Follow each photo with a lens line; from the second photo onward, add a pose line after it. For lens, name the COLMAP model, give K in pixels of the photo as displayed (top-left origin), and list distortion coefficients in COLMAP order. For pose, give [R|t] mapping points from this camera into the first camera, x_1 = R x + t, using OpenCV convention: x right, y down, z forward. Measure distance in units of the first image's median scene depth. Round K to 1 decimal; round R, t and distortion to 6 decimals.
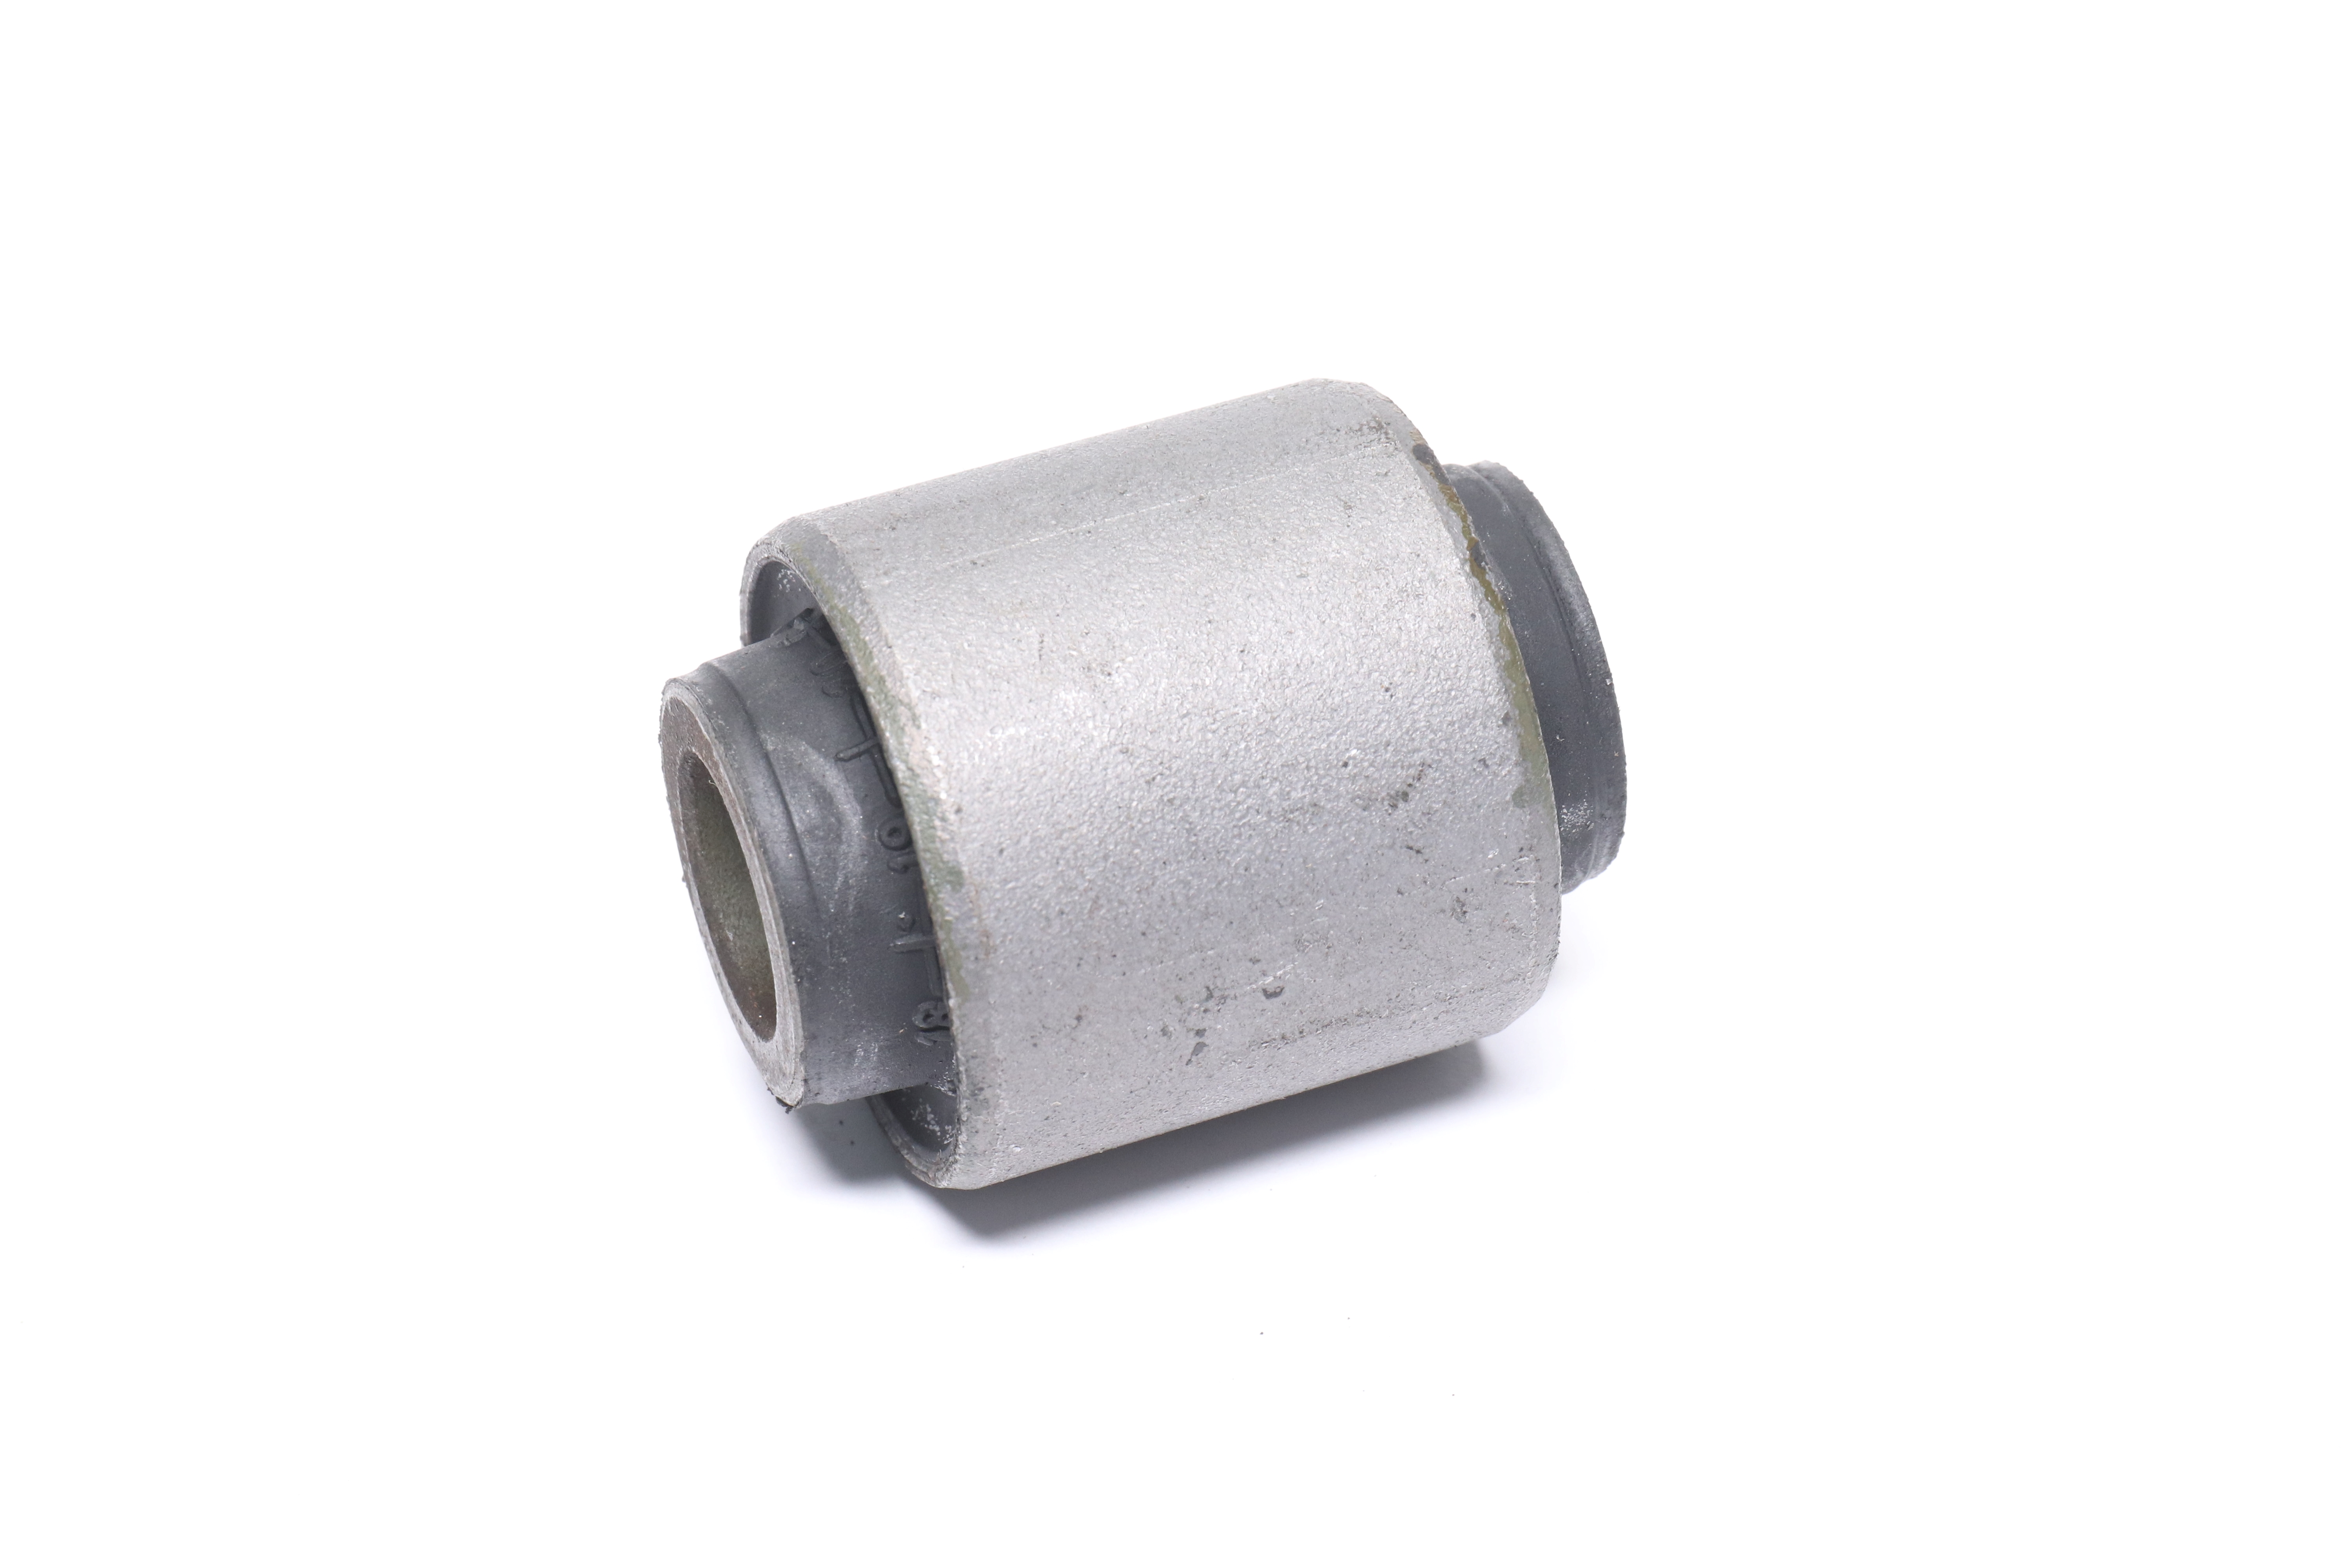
lens RADIAL K [[7671.4, 0, 1176.2], [0, 7671.4, 784.5], [0, 0, 1]] dist [0.152700, 0.000000]
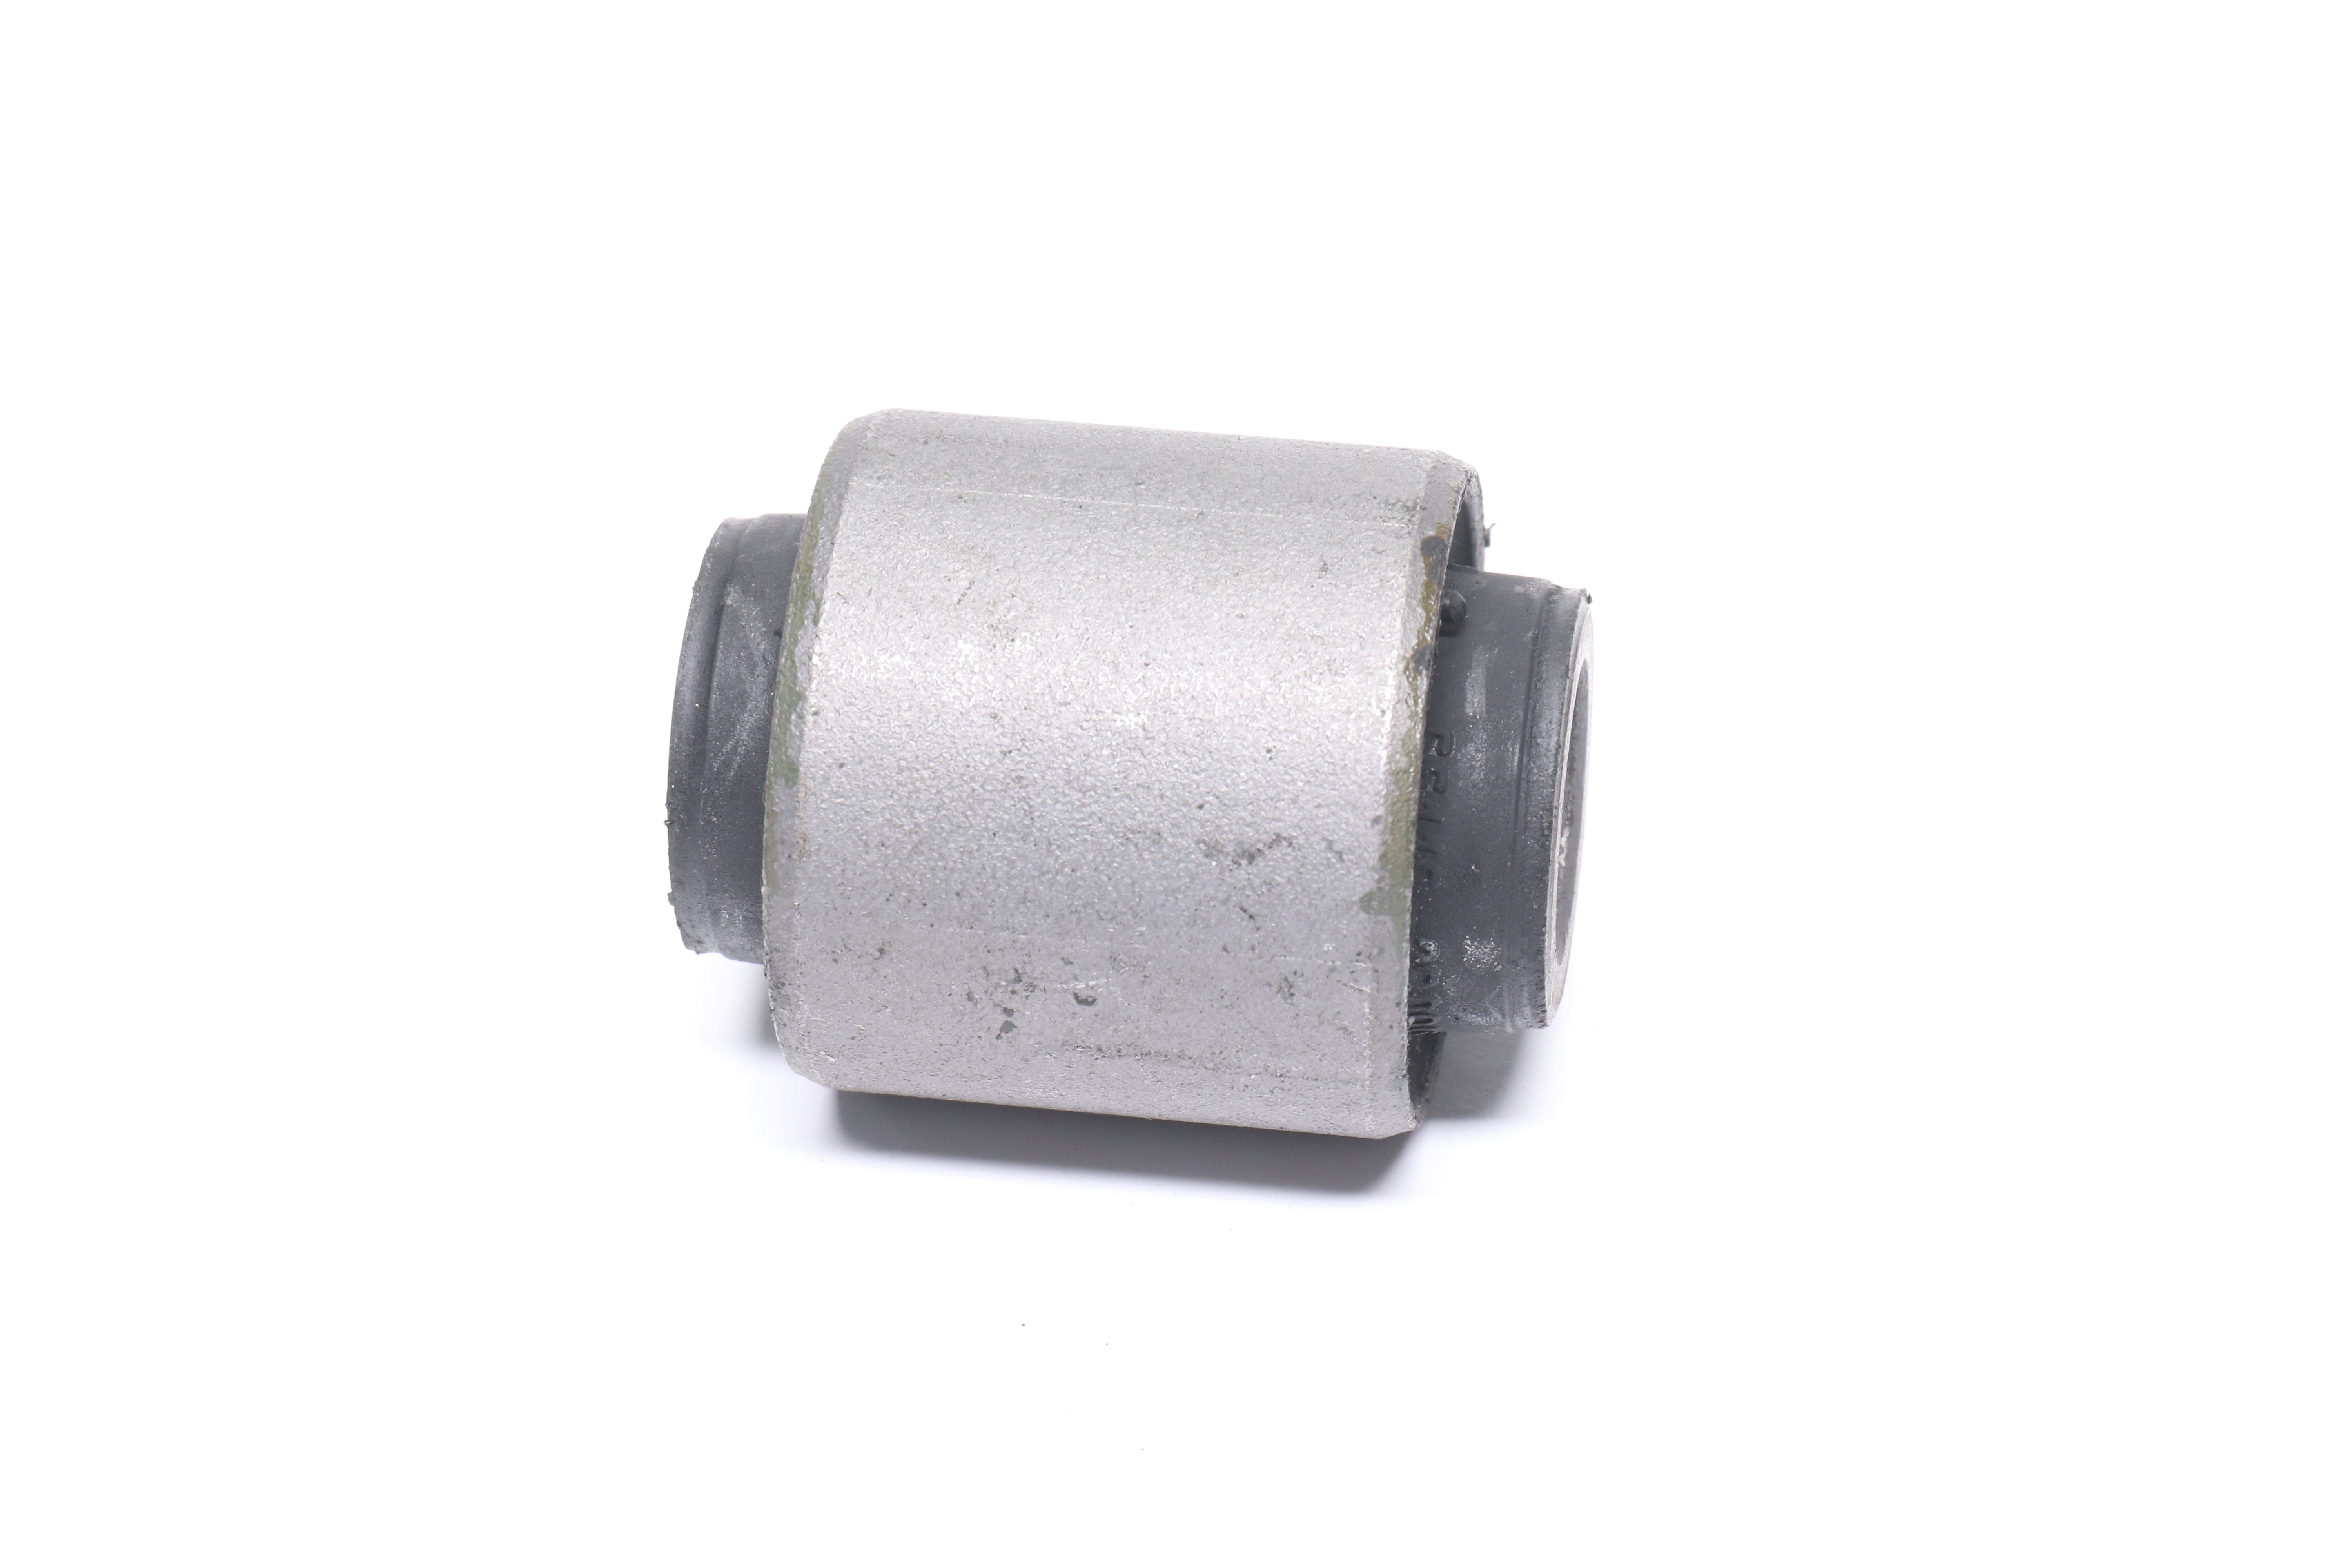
lens RADIAL K [[7671.4, 0, 1178.6], [0, 7671.4, 778.6], [0, 0, 1]] dist [0.152700, 0.000000]
pose [[0.837926, 0.334213, -0.431487, 0.446125], [-0.331593, 0.939684, 0.083906, -0.088243], [0.433504, 0.072770, 0.898209, 0.104787]]
